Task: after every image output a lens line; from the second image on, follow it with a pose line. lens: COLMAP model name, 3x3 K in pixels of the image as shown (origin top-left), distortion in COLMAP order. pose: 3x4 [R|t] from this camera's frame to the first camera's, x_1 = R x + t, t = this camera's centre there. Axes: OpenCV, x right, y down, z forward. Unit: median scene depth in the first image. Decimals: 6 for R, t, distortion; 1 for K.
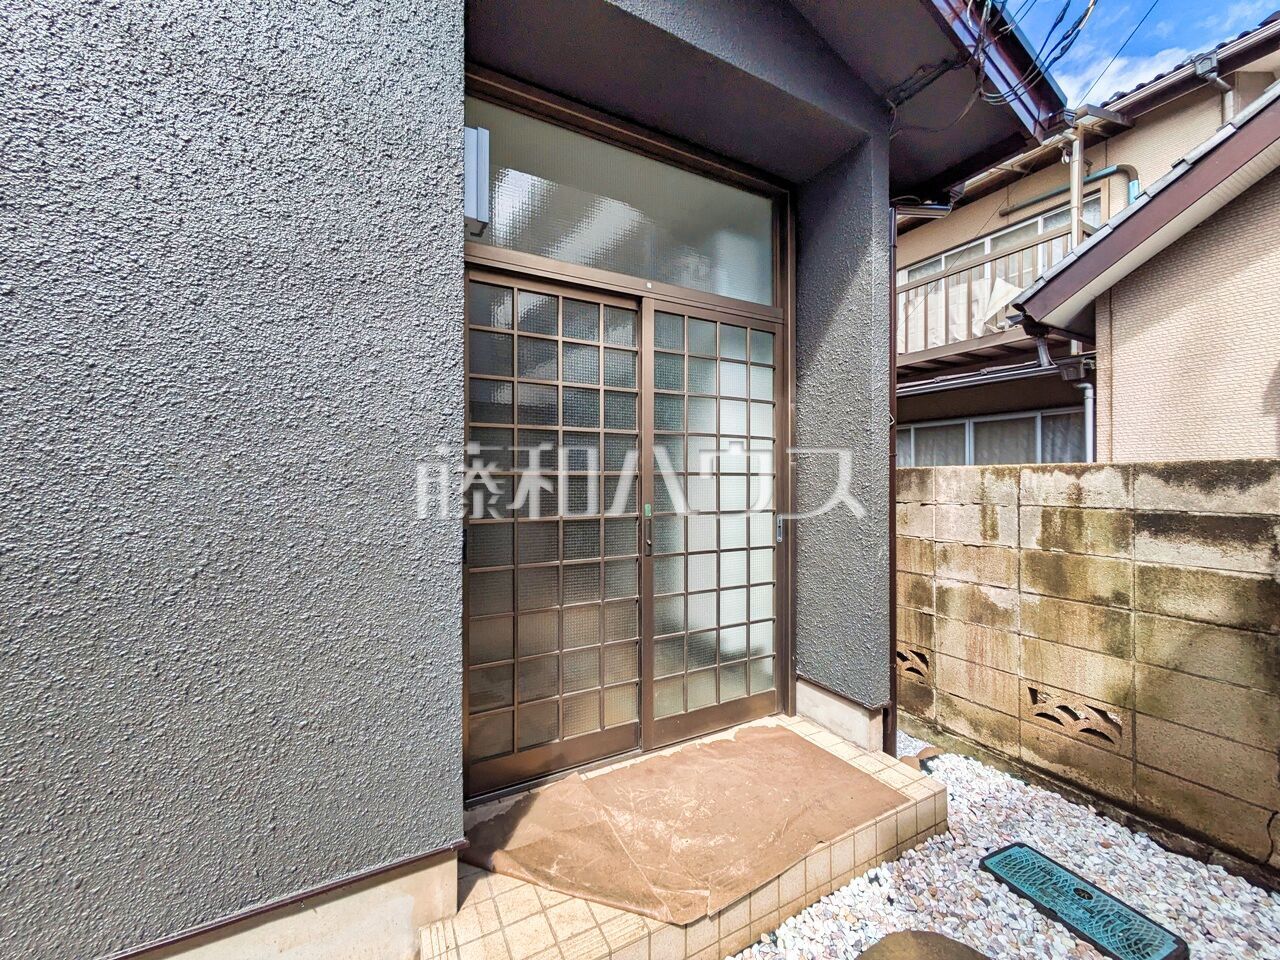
lens RADIAL K [[506.0, 0, 641.5], [0, 506.0, 479.7], [0, 0, 1]] dist [0.001073, 0.002034]
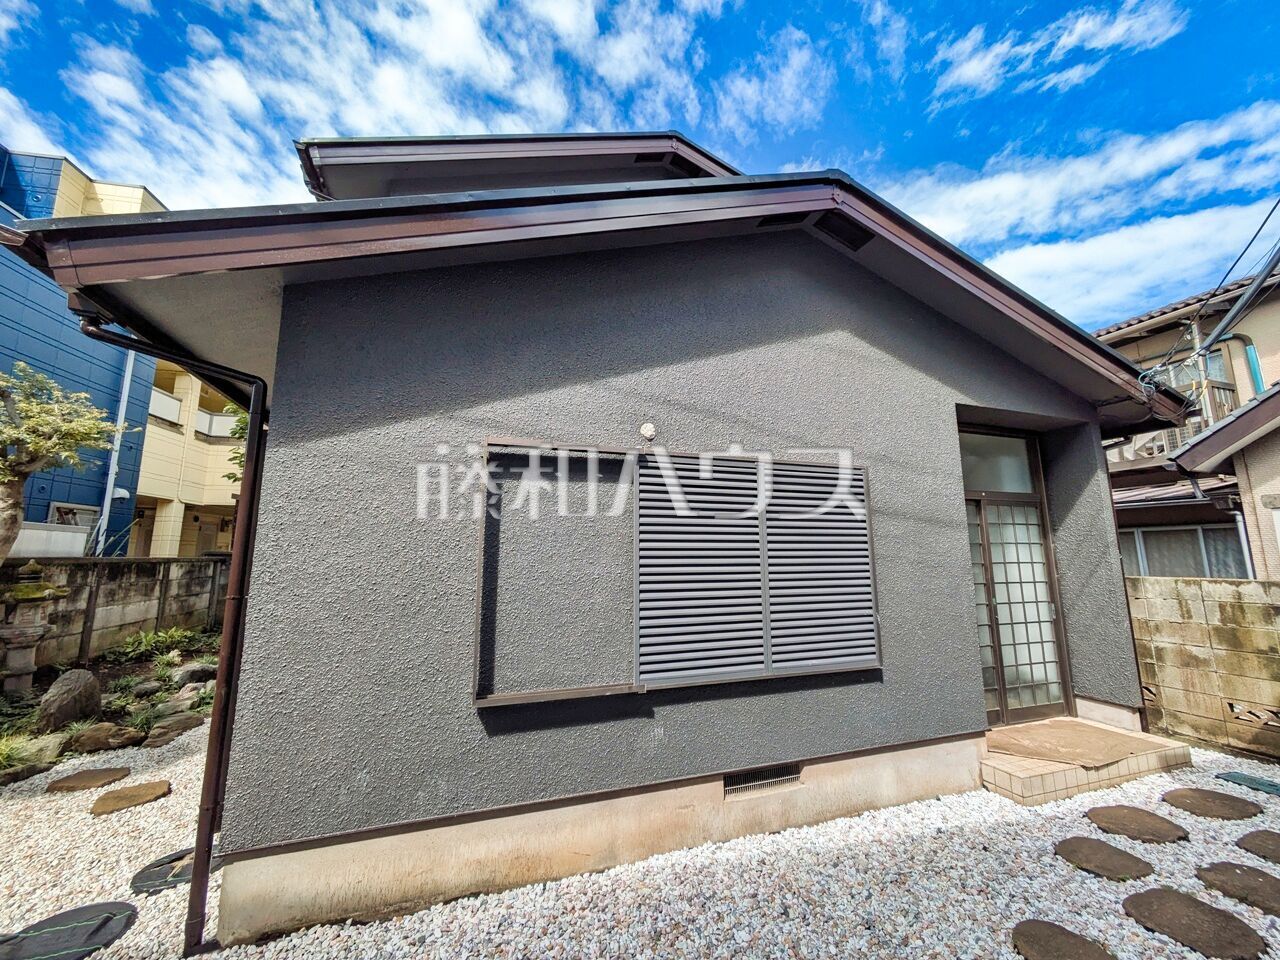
lens RADIAL K [[502.1, 0, 641.3], [0, 502.1, 481.4], [0, 0, 1]] dist [0.006338, 0.000282]
pose [[0.986849, -0.029915, -0.158854, -0.955785], [0.005467, 0.988341, -0.152160, -0.106462], [0.161554, 0.149291, 0.975506, -1.180788]]
